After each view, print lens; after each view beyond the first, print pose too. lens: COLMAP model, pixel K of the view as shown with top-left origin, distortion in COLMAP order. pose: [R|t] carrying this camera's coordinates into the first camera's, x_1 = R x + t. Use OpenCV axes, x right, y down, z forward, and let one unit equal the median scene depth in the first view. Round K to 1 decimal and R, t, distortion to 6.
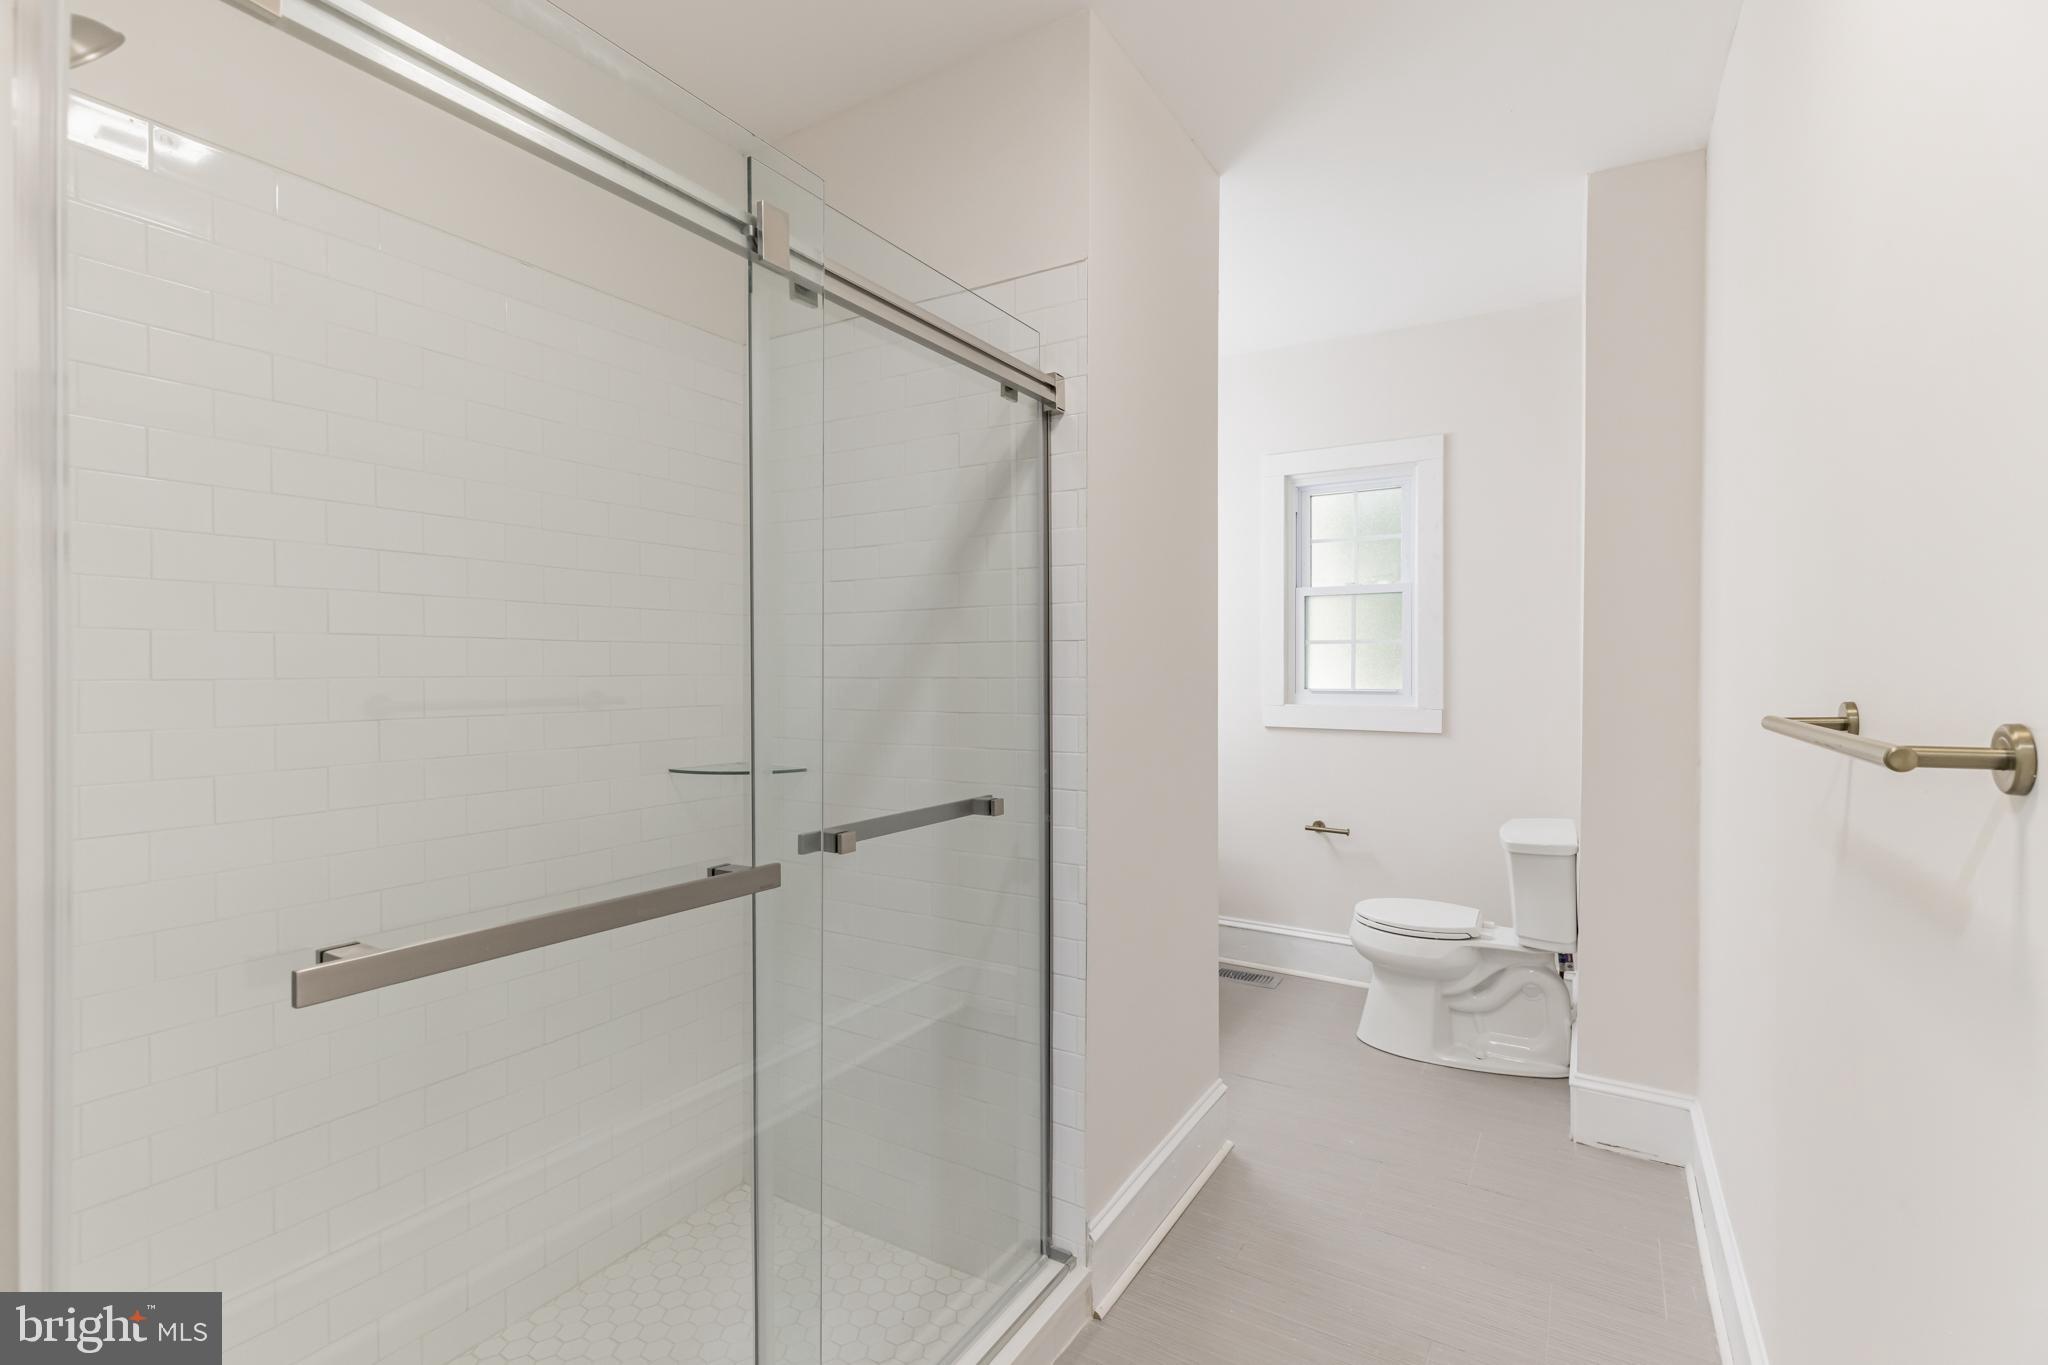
lens RADIAL K [[930.9, 0, 1015.1], [0, 930.9, 681.3], [0, 0, 1]] dist [0.012689, -0.000053]
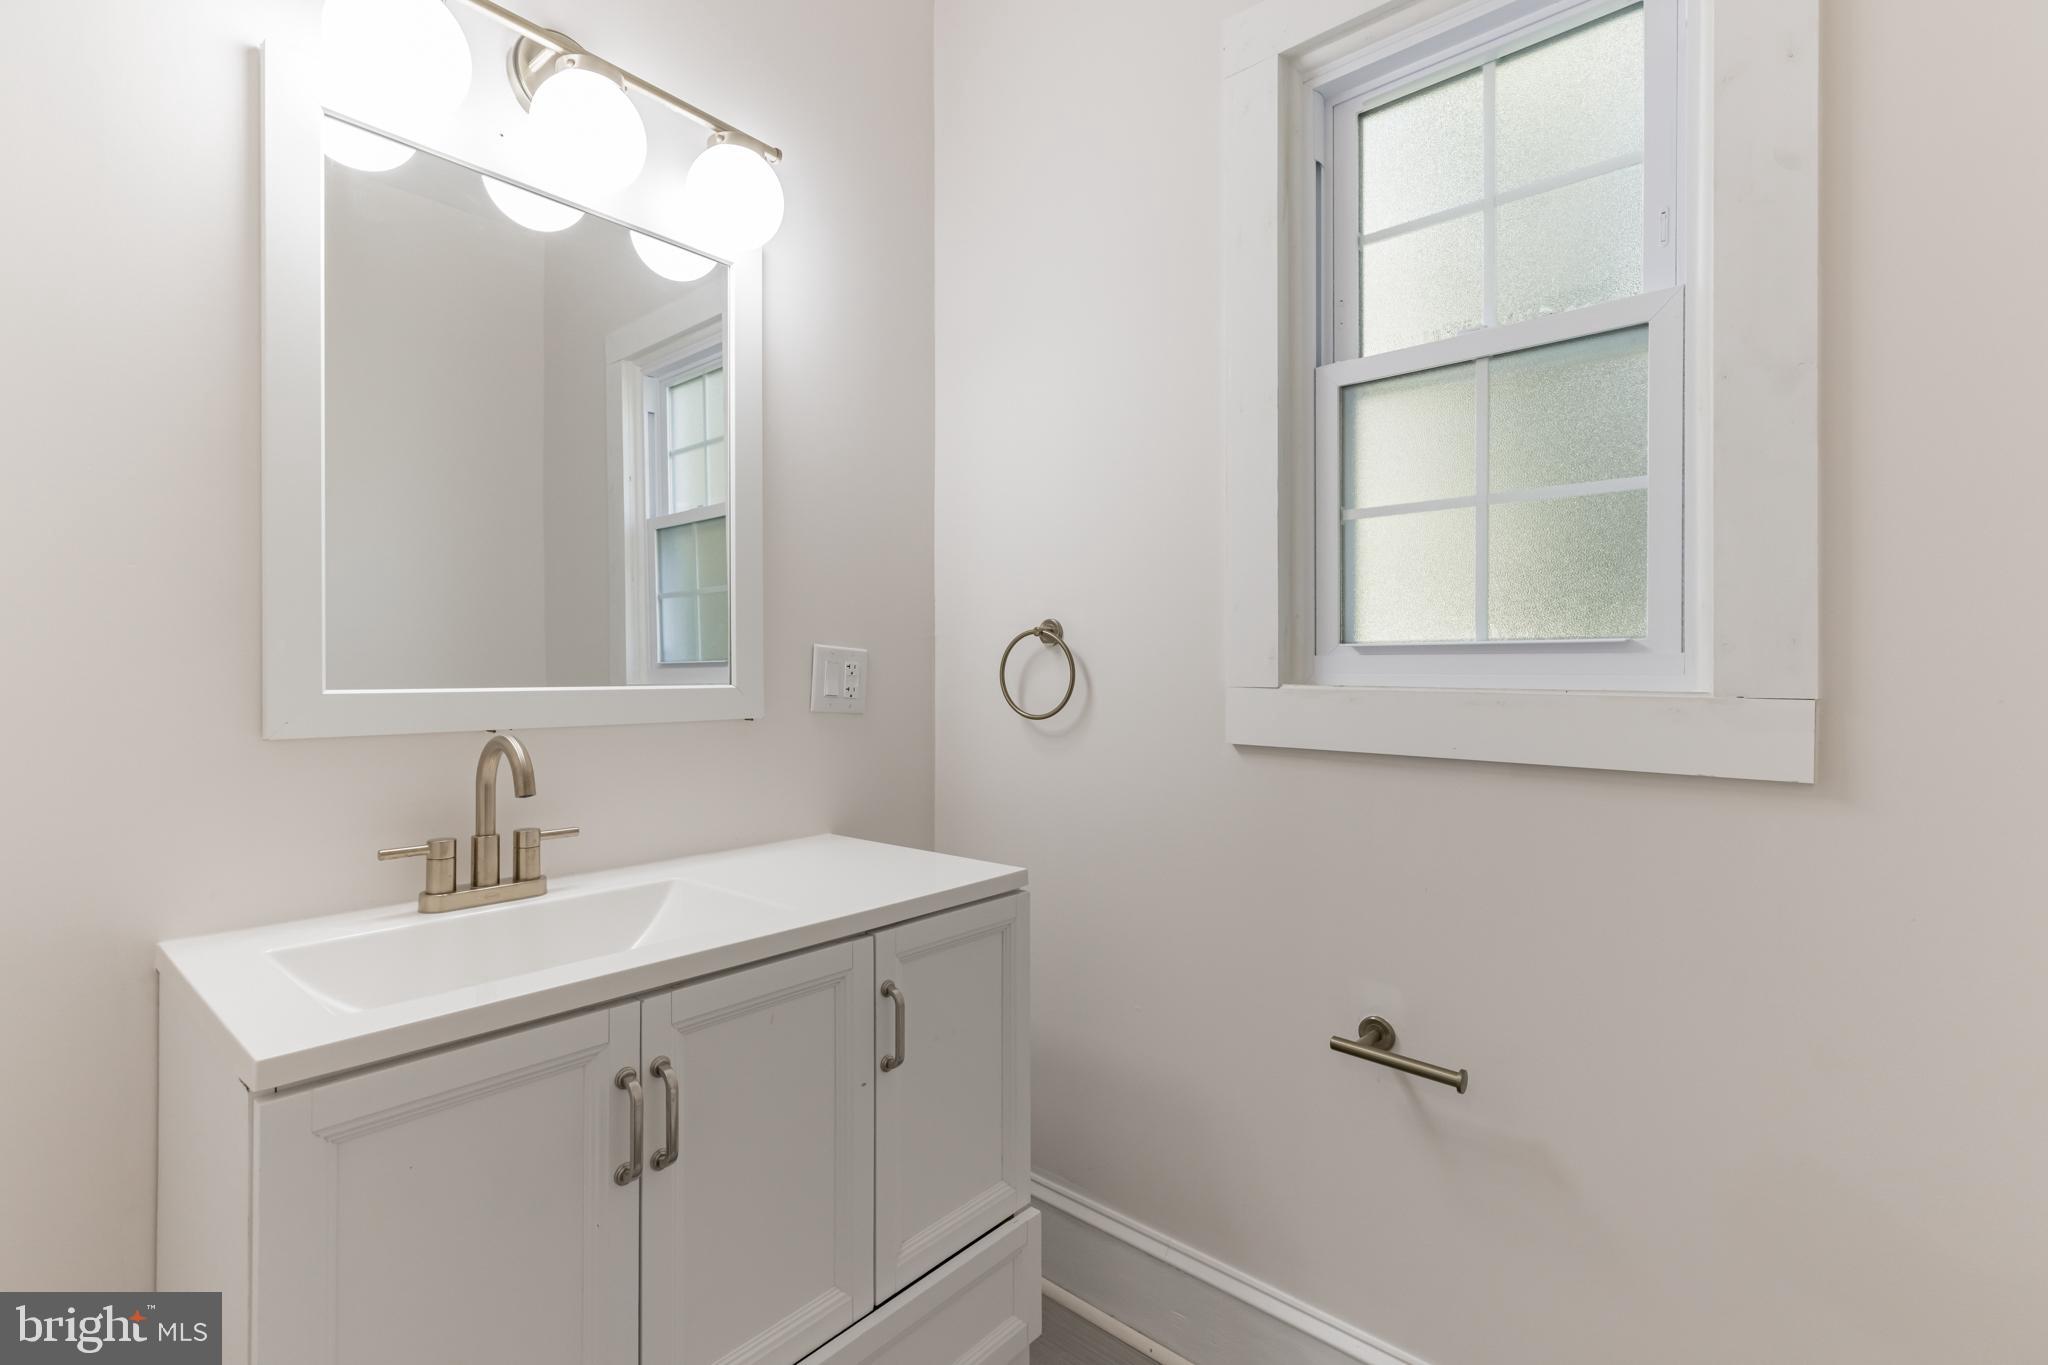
lens RADIAL K [[875.3, 0, 1015.8], [0, 875.3, 675.5], [0, 0, 1]] dist [-0.010281, -0.000031]
pose [[0.989119, 0.004342, -0.147055, 0.236298], [-0.004910, 0.999982, -0.003499, 0.023073], [0.147037, 0.004183, 0.989122, 0.647300]]
